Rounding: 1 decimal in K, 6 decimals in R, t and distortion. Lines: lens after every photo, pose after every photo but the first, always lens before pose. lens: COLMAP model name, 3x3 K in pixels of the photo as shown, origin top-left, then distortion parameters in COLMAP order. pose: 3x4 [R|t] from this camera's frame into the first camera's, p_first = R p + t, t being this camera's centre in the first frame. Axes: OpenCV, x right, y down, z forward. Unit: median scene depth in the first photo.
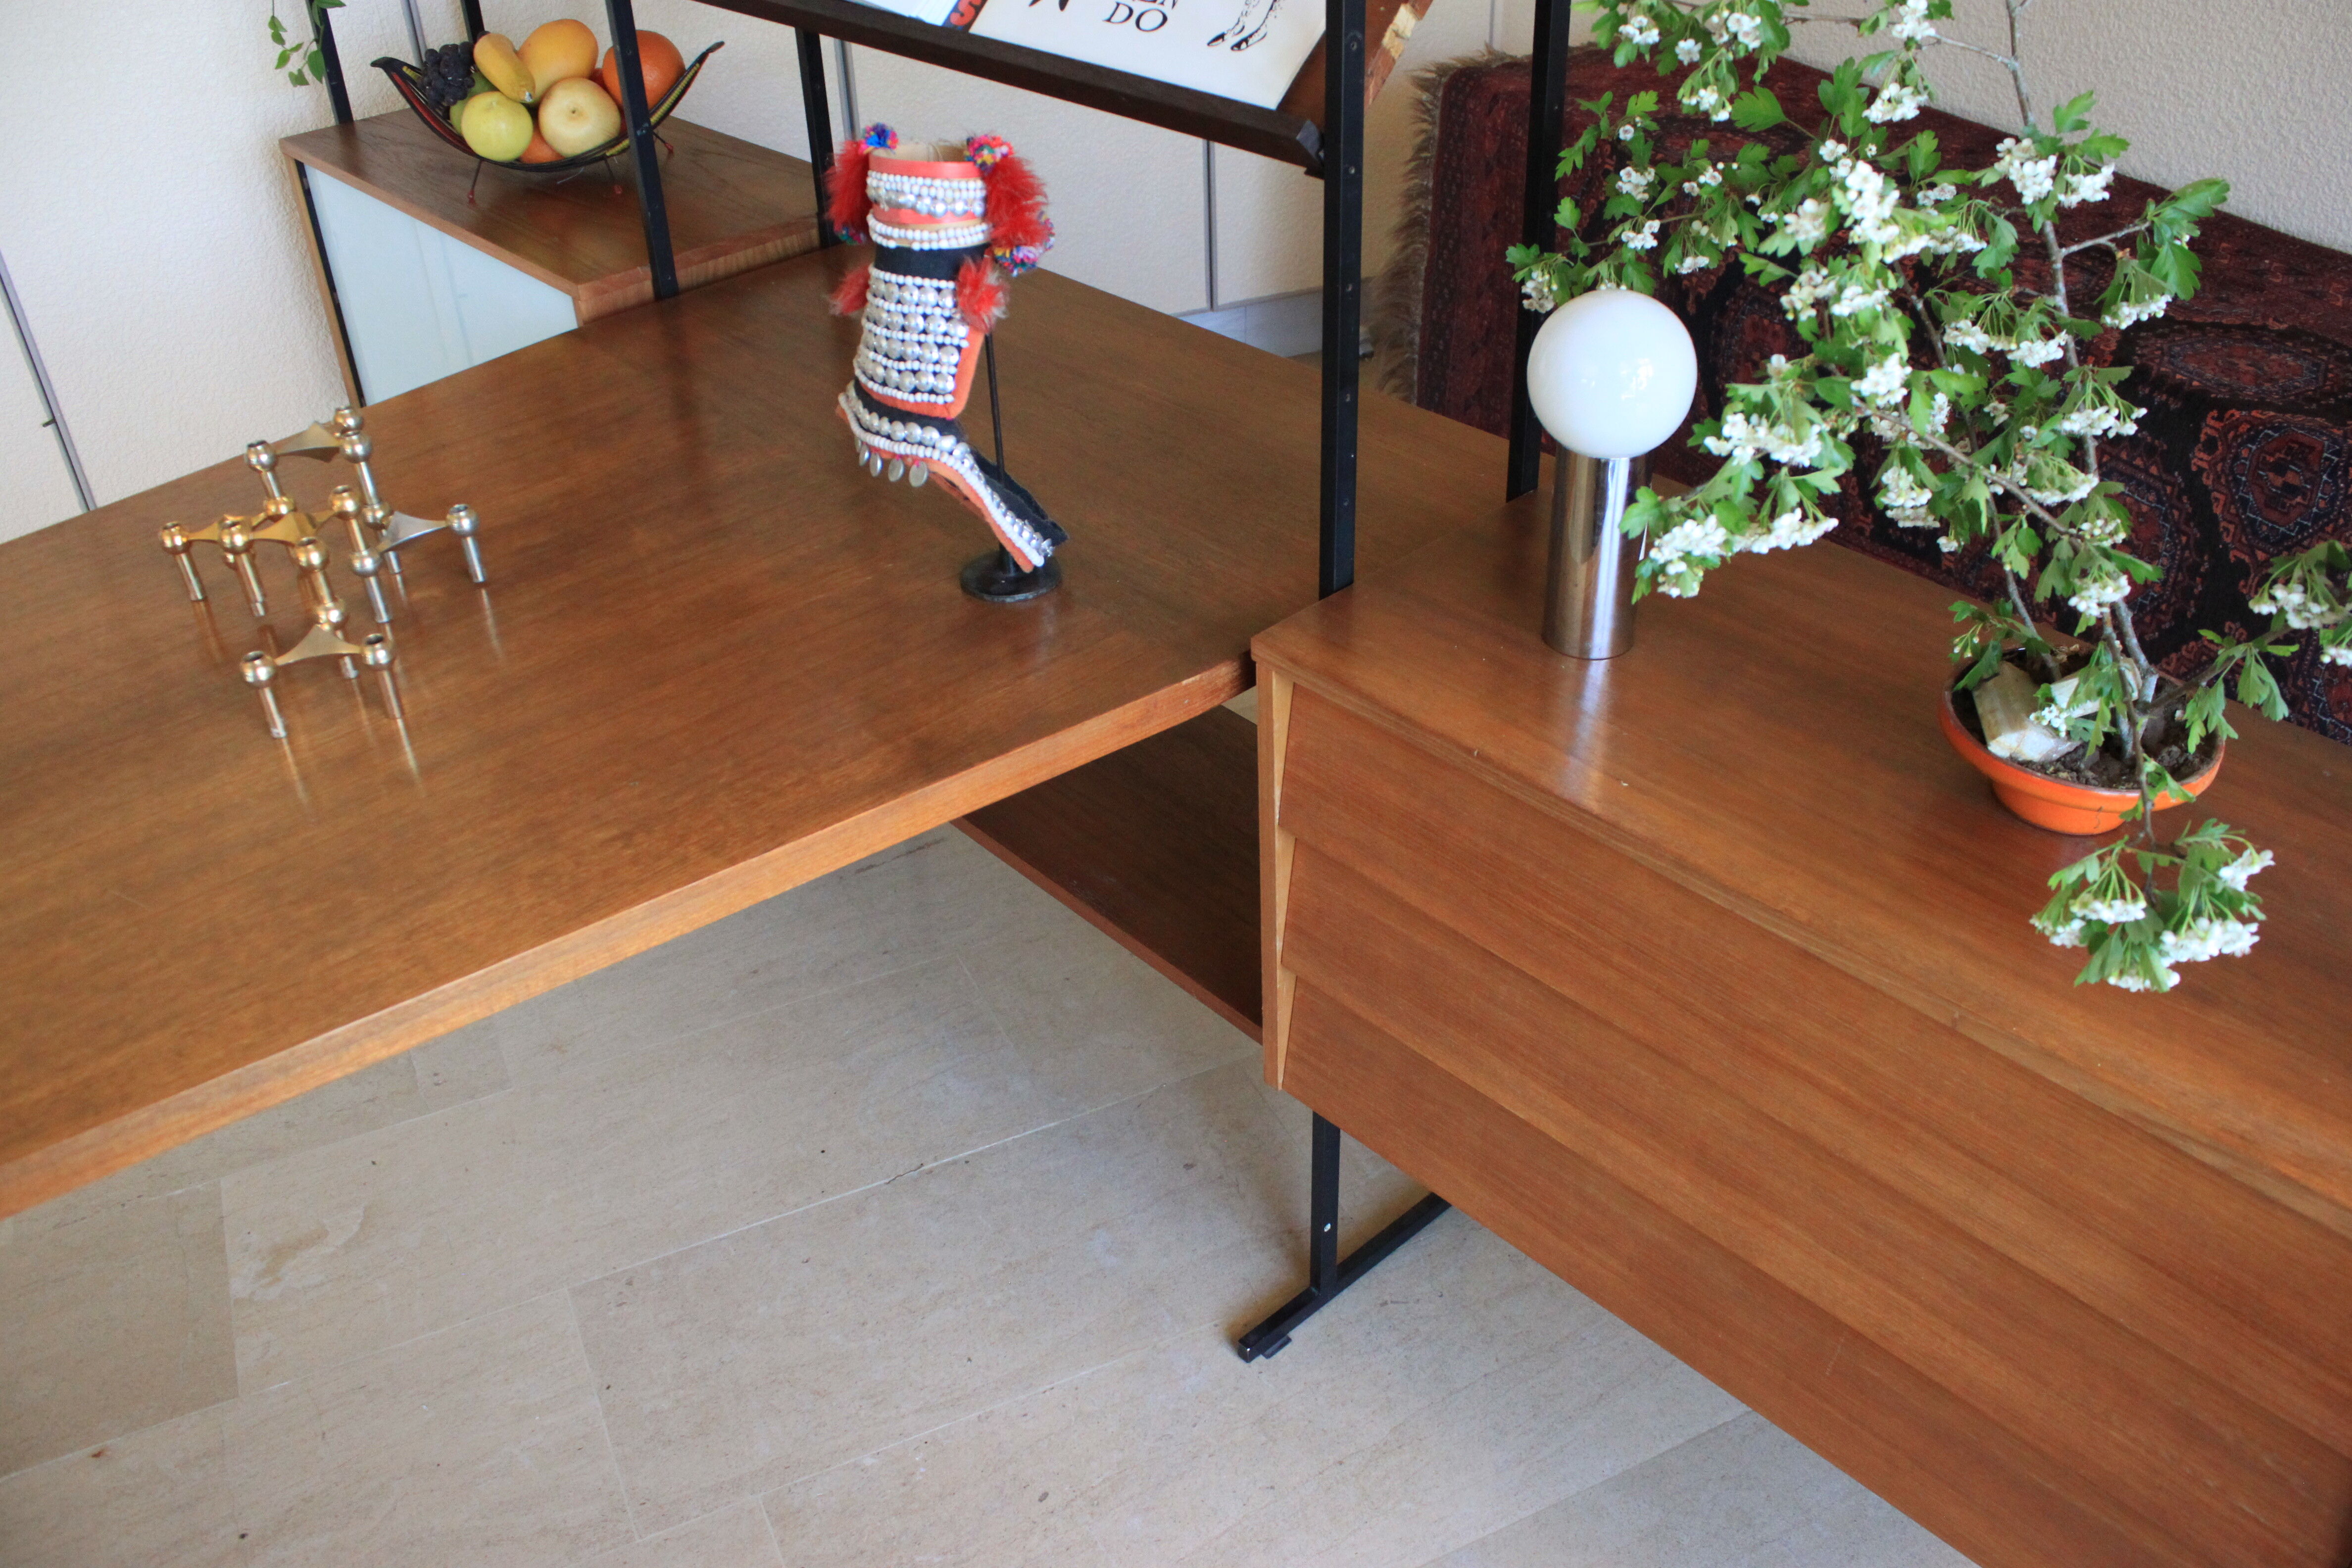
lens RADIAL K [[2004.2, 0, 1156.4], [0, 2004.2, 781.5], [0, 0, 1]] dist [-0.166397, 0.118830]
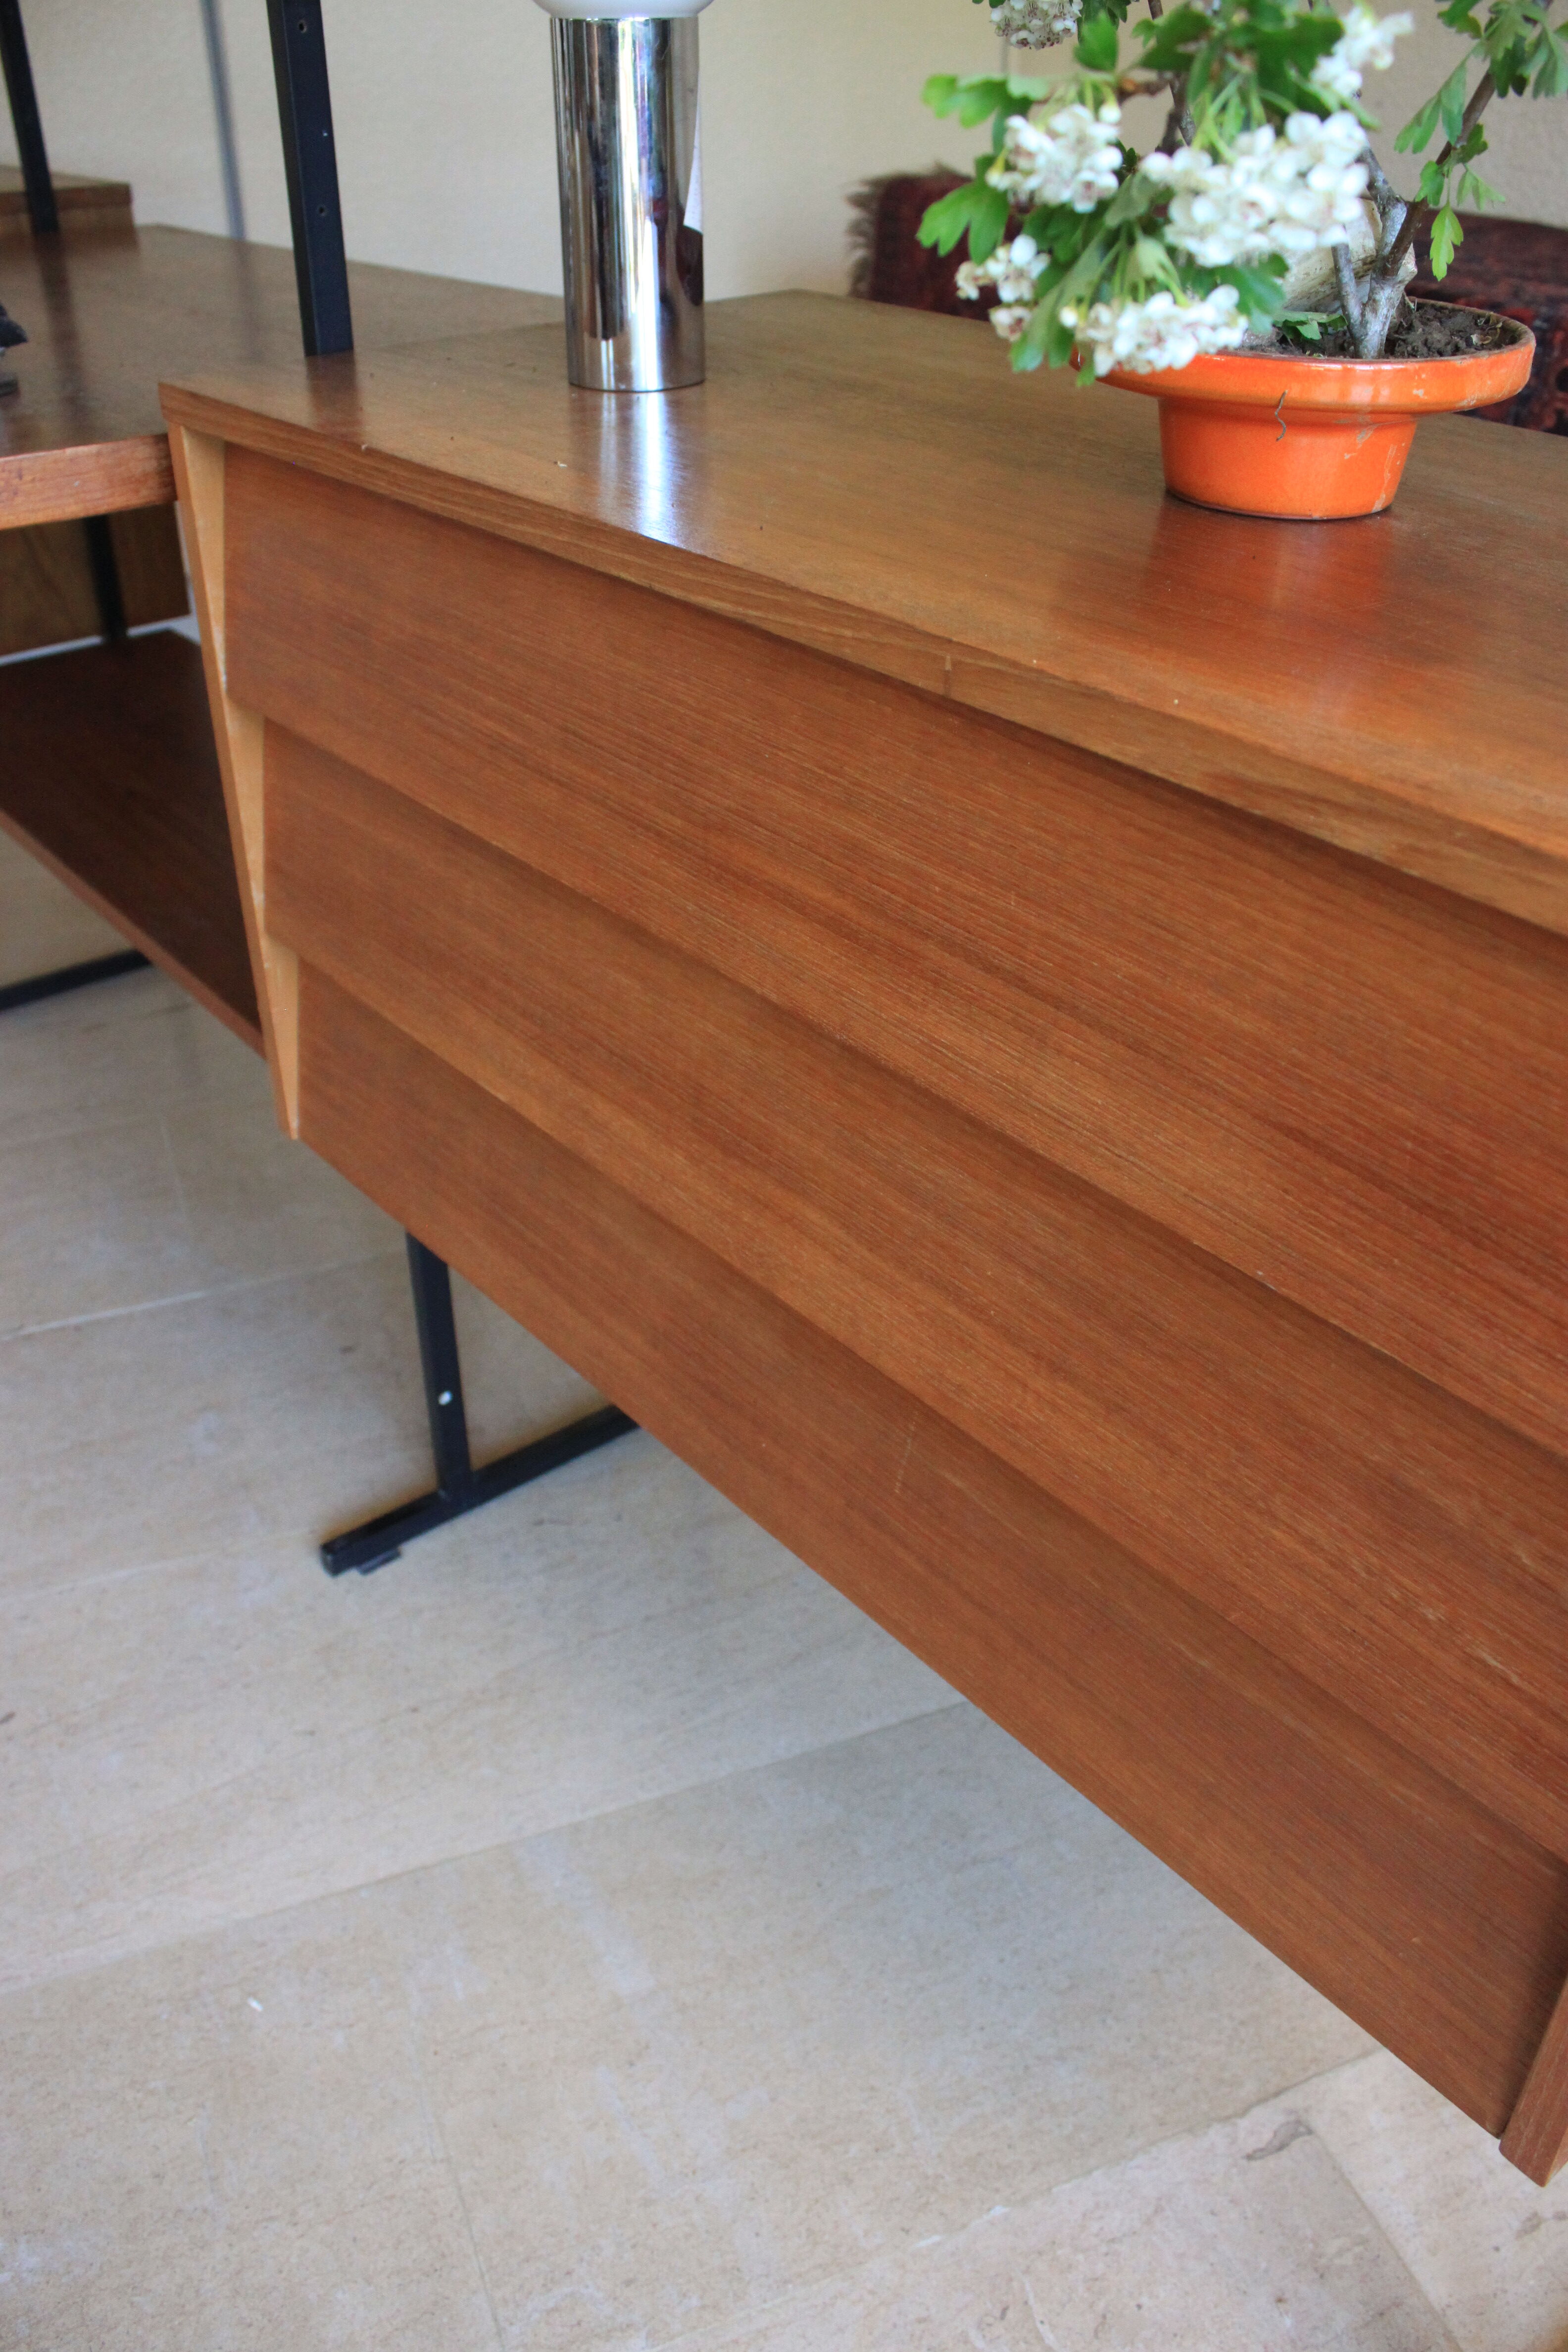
lens RADIAL K [[2004.2, 0, 731.6], [0, 2004.2, 1162.4], [0, 0, 1]] dist [-0.166397, 0.118830]
pose [[0.997789, 0.058894, -0.030809, 0.285100], [-0.059876, 0.997693, -0.031979, 0.209472], [0.028855, 0.033753, 0.999014, 0.351312]]
